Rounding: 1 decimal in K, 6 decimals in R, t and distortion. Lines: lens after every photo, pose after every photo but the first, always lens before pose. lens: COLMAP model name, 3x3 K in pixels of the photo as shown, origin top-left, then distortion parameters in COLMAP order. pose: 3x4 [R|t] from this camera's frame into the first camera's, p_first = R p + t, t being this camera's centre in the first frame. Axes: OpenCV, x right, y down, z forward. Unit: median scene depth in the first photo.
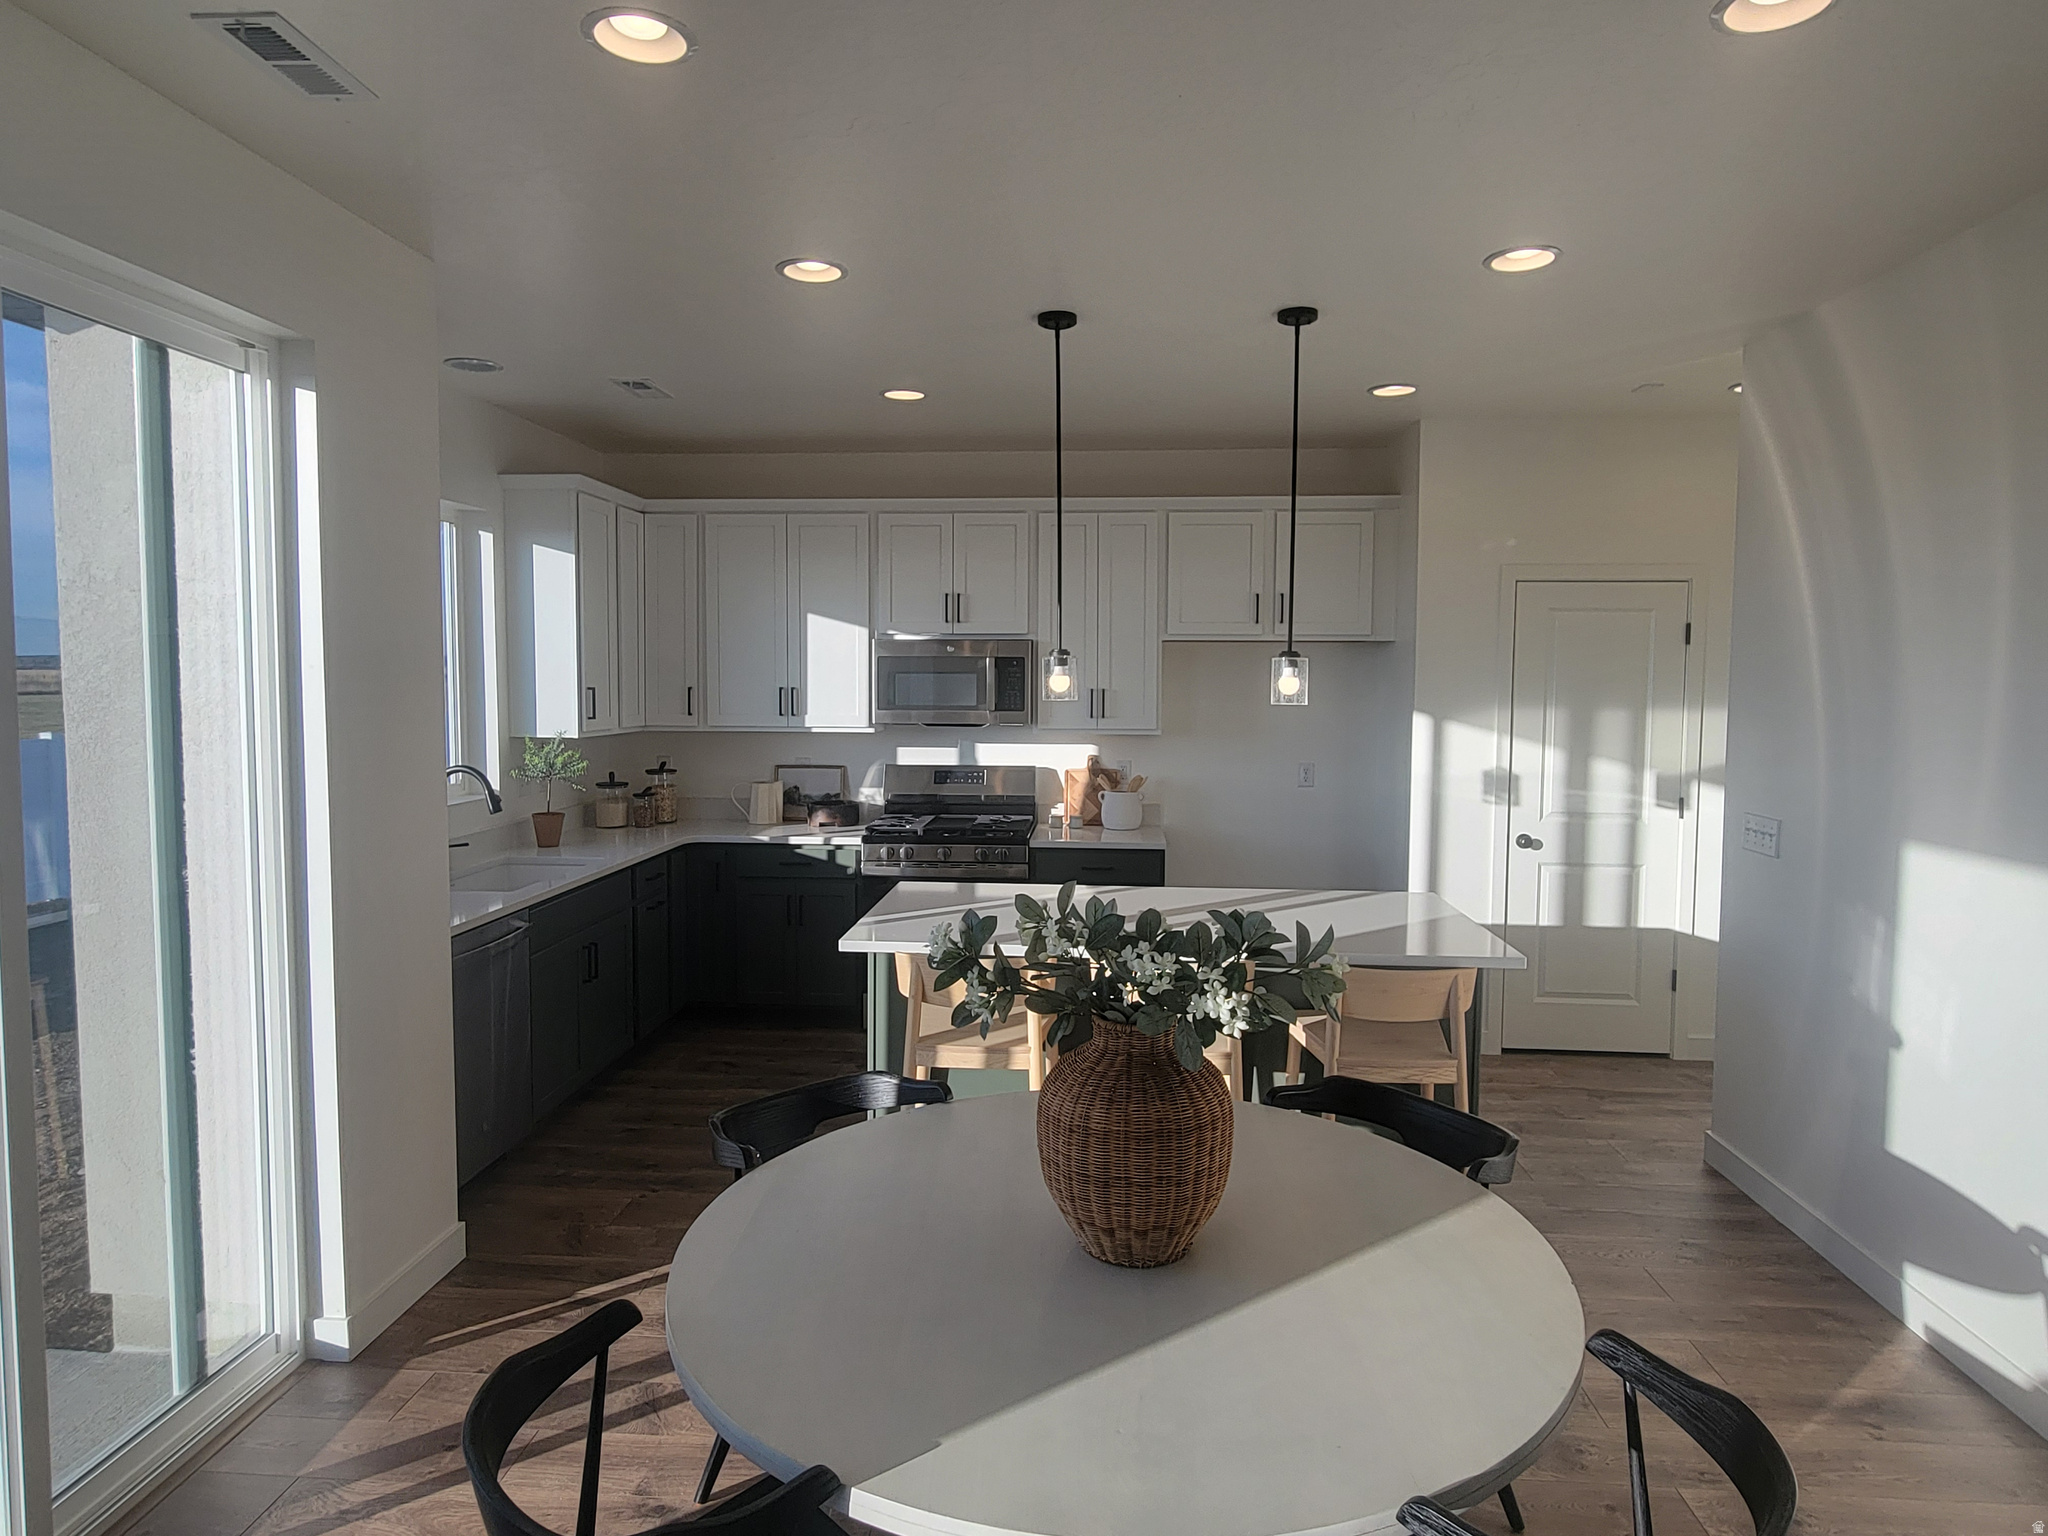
lens RADIAL K [[1212.6, 0, 1031.1], [0, 1212.6, 752.1], [0, 0, 1]] dist [-0.002813, -0.000487]
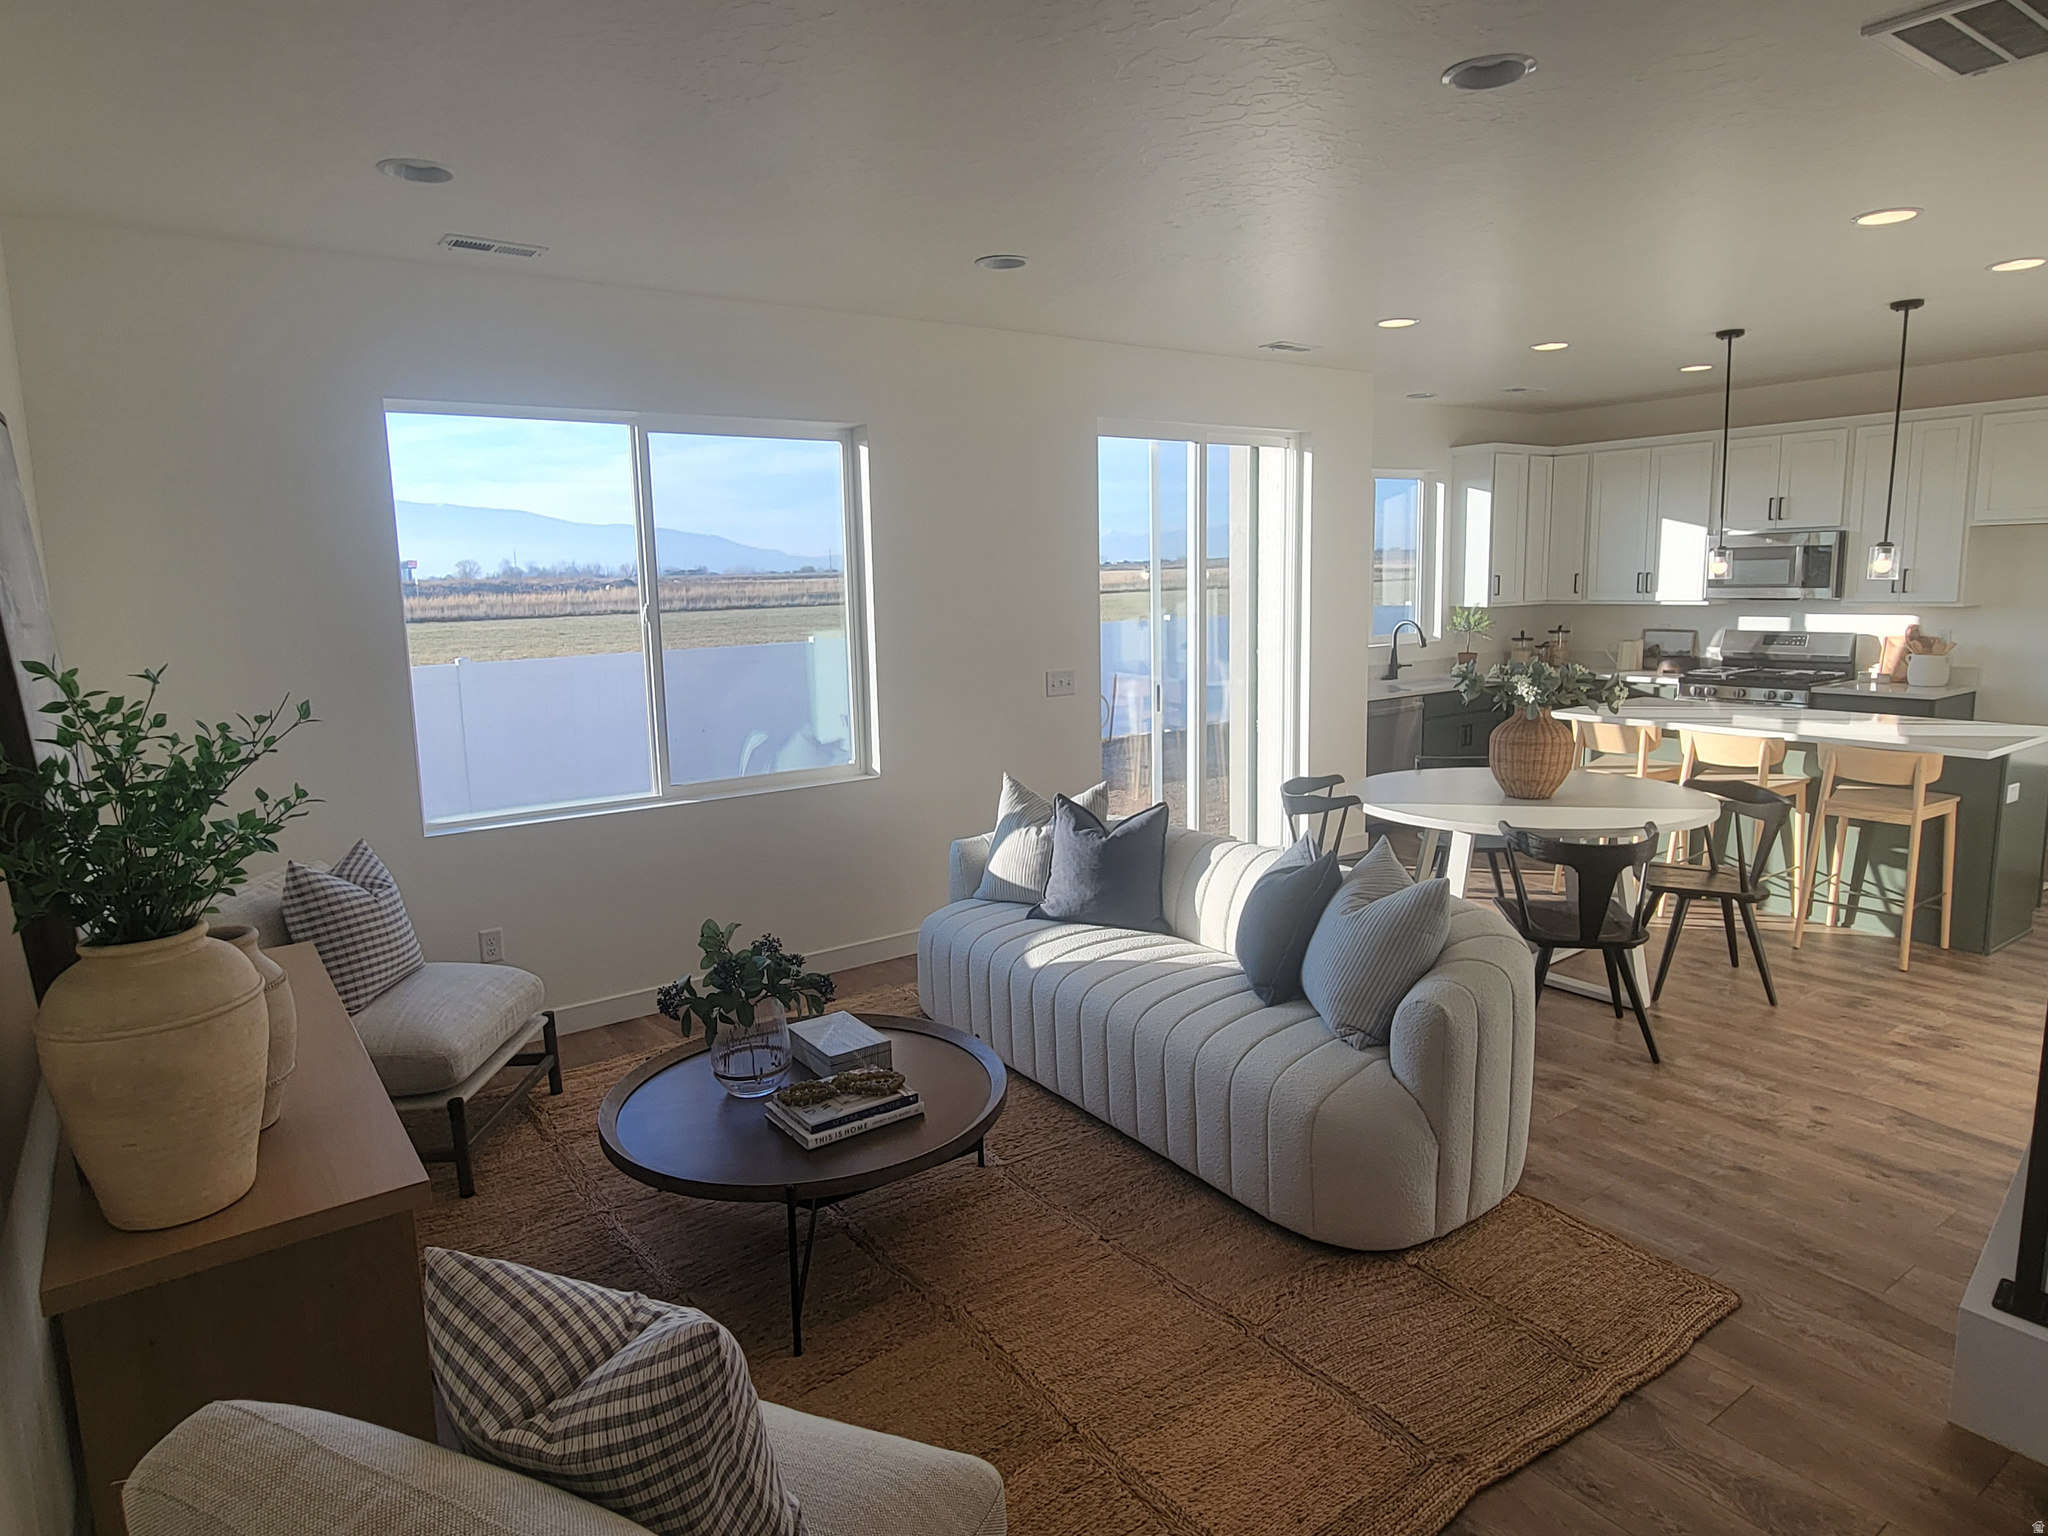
lens RADIAL K [[1212.6, 0, 1031.1], [0, 1212.6, 752.1], [0, 0, 1]] dist [-0.002813, -0.000487]
pose [[0.636365, 0.092784, -0.765788, 0.442972], [-0.021622, 0.994495, 0.102526, 0.025107], [0.771085, -0.048686, 0.634868, -0.454565]]
